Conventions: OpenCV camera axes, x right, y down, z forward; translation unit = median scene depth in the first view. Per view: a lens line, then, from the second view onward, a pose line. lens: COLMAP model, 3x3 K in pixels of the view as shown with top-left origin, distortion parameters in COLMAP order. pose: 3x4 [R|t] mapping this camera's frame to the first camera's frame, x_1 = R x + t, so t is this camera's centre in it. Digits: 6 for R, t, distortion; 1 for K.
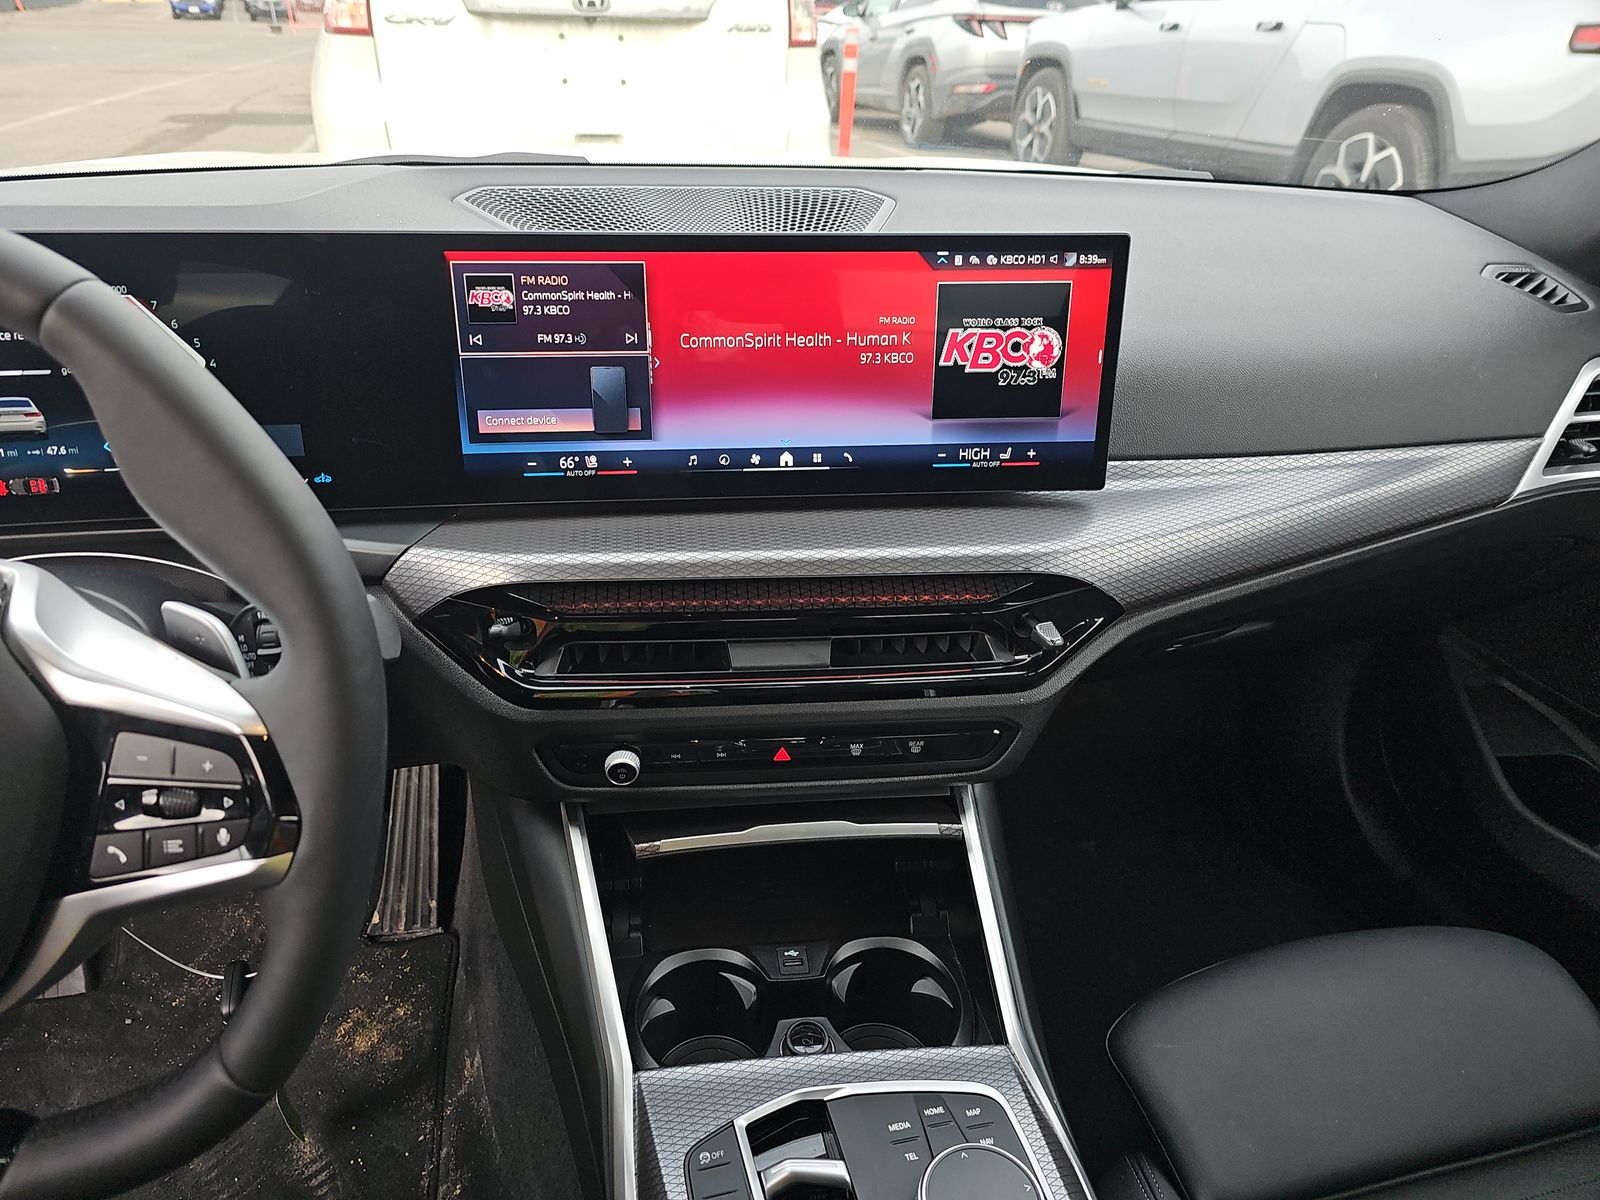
lens RADIAL K [[1075.7, 0, 789.0], [0, 1075.7, 609.9], [0, 0, 1]] dist [0.036020, -0.032093]
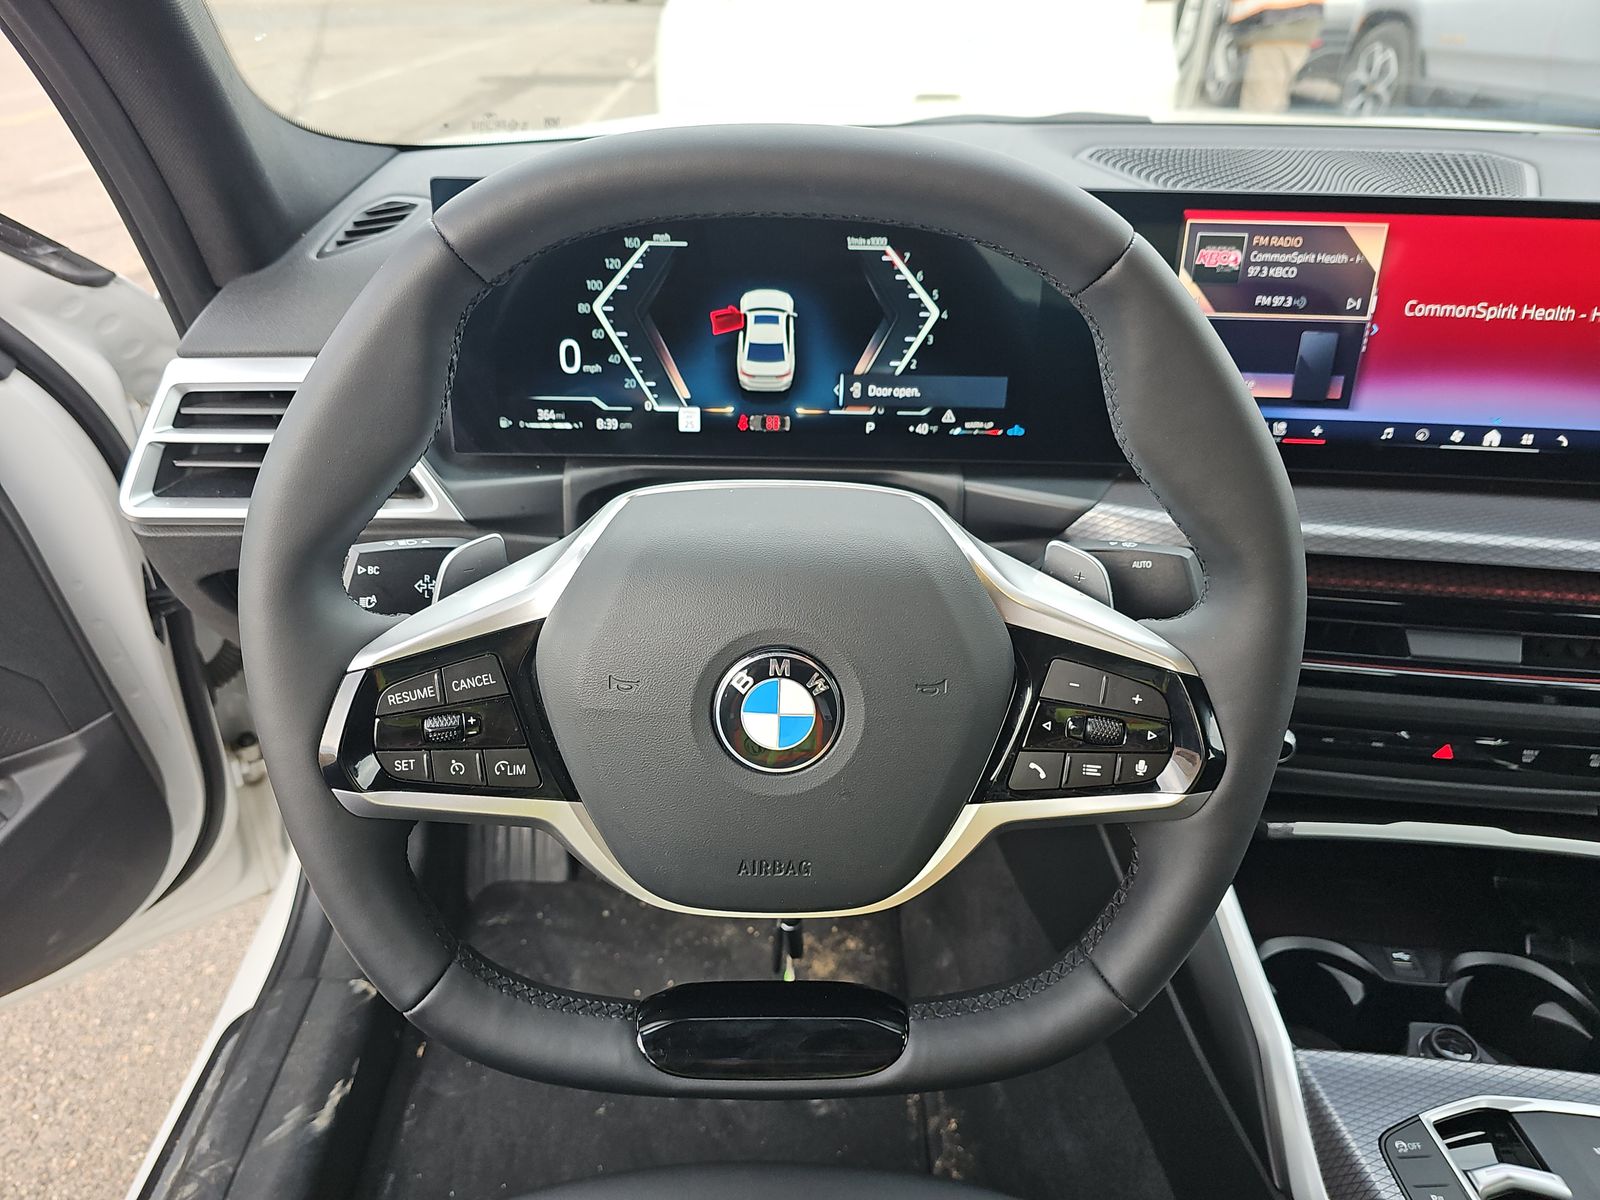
lens RADIAL K [[1075.7, 0, 785.5], [0, 1075.7, 600.9], [0, 0, 1]] dist [0.036020, -0.032093]
pose [[0.978103, 0.091747, -0.186806, -0.416971], [-0.087406, 0.995679, 0.031359, 0.024996], [0.188875, -0.014344, 0.981896, -0.047305]]
